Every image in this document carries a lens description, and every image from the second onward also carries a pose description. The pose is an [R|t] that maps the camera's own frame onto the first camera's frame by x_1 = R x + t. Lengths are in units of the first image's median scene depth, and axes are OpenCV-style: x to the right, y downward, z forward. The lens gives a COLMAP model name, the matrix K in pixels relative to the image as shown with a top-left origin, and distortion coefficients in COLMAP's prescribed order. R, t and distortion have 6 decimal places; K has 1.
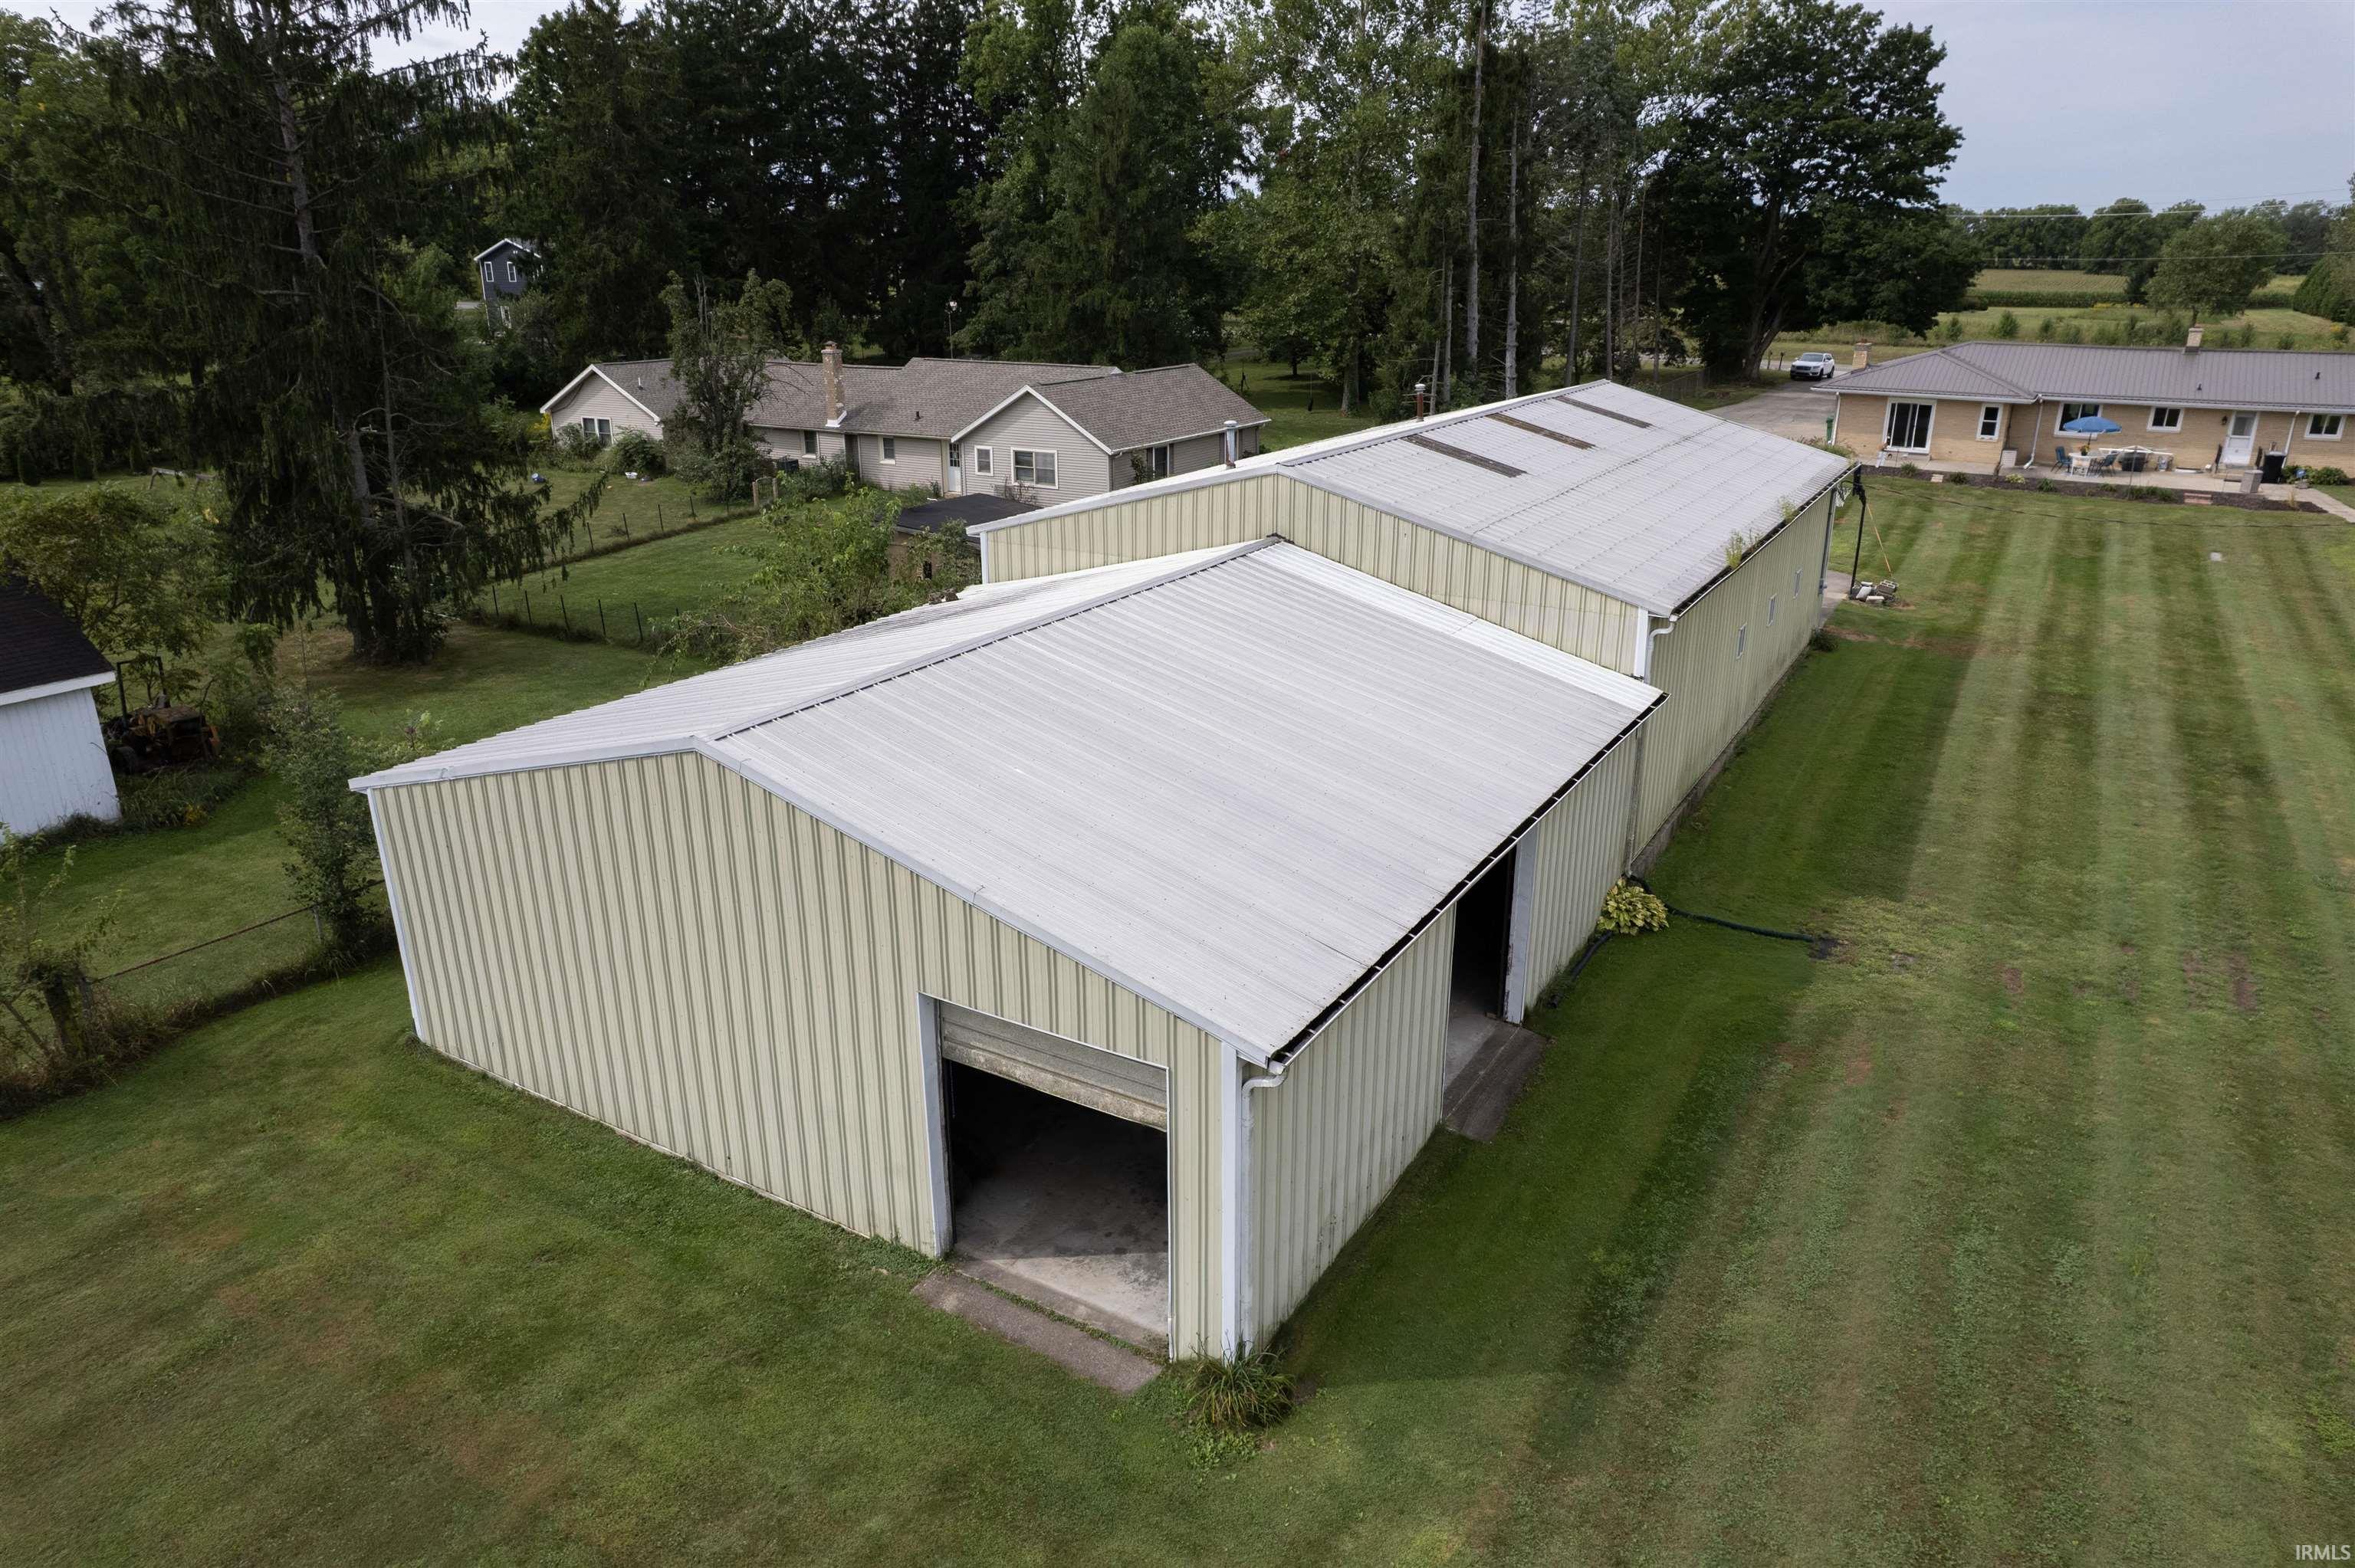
lens RADIAL K [[1512.8, 0, 1180.0], [0, 1512.8, 783.7], [0, 0, 1]] dist [-0.074200, 0.068938]
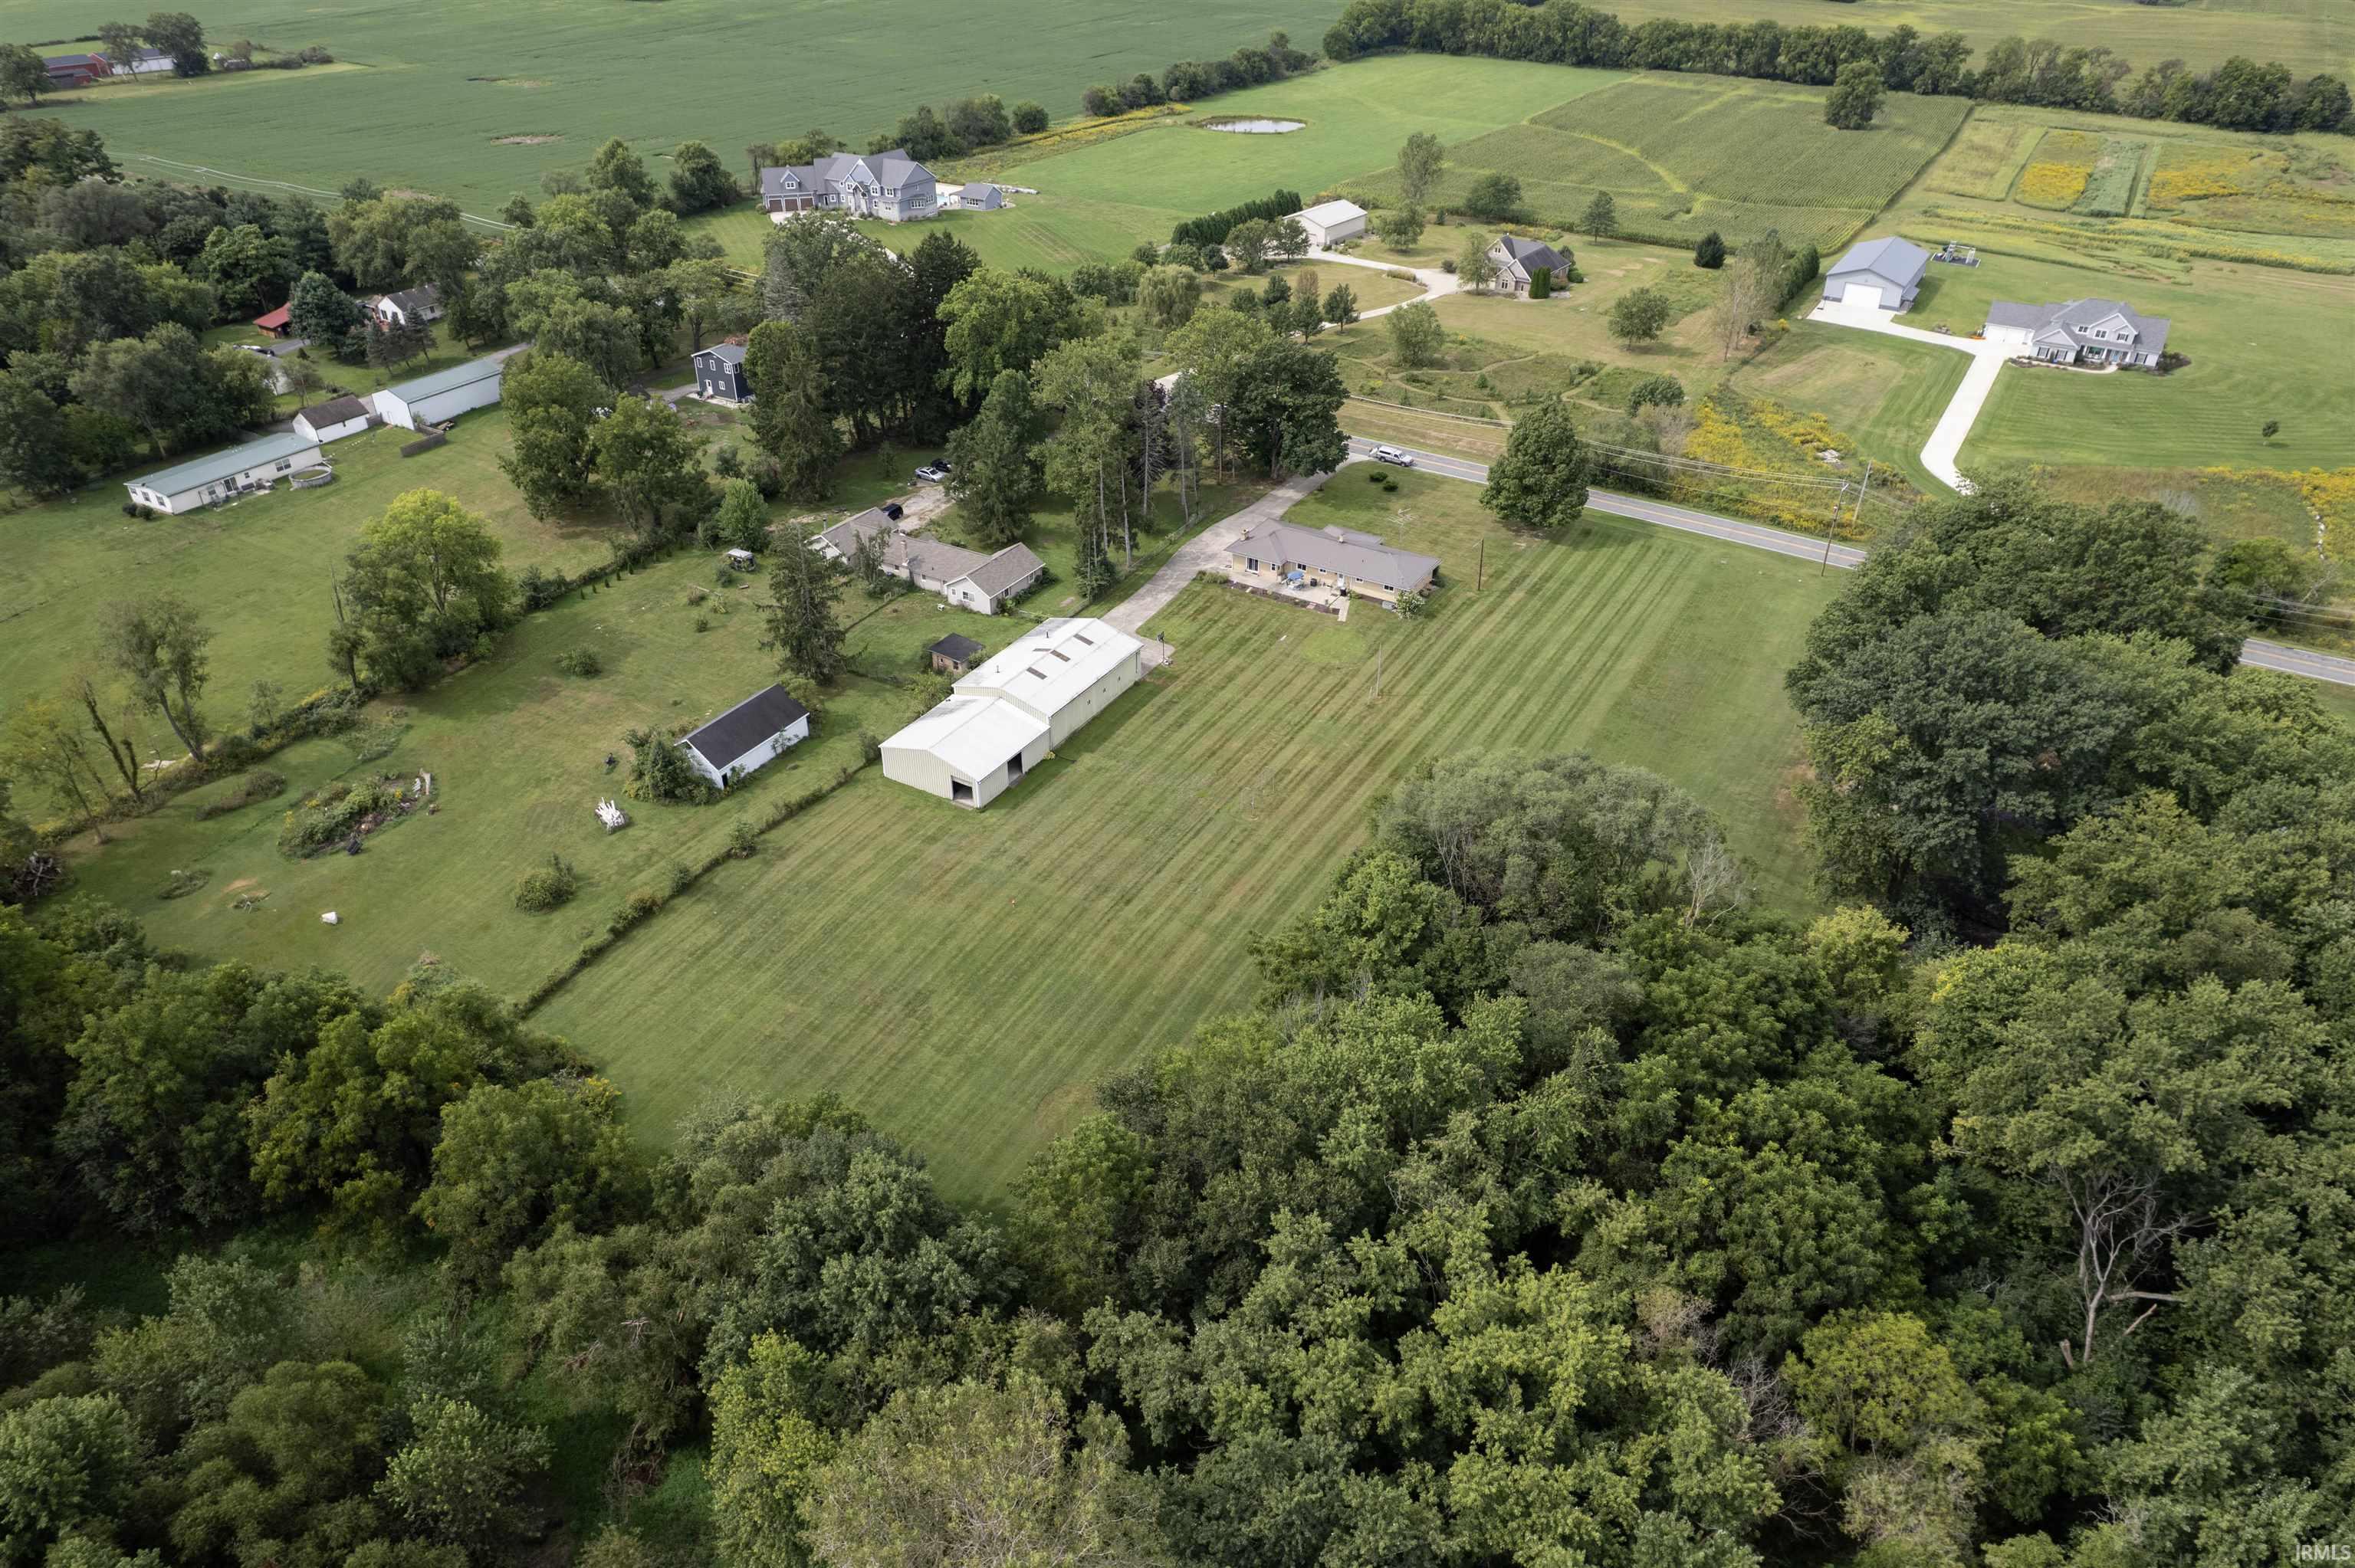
lens RADIAL K [[1531.6, 0, 1186.9], [0, 1531.6, 722.4], [0, 0, 1]] dist [-0.049829, 0.001784]
pose [[0.999886, -0.001141, 0.015083, 0.451707], [-0.001681, 0.982585, 0.185808, -0.755122], [-0.015032, -0.185812, 0.982470, -3.233403]]
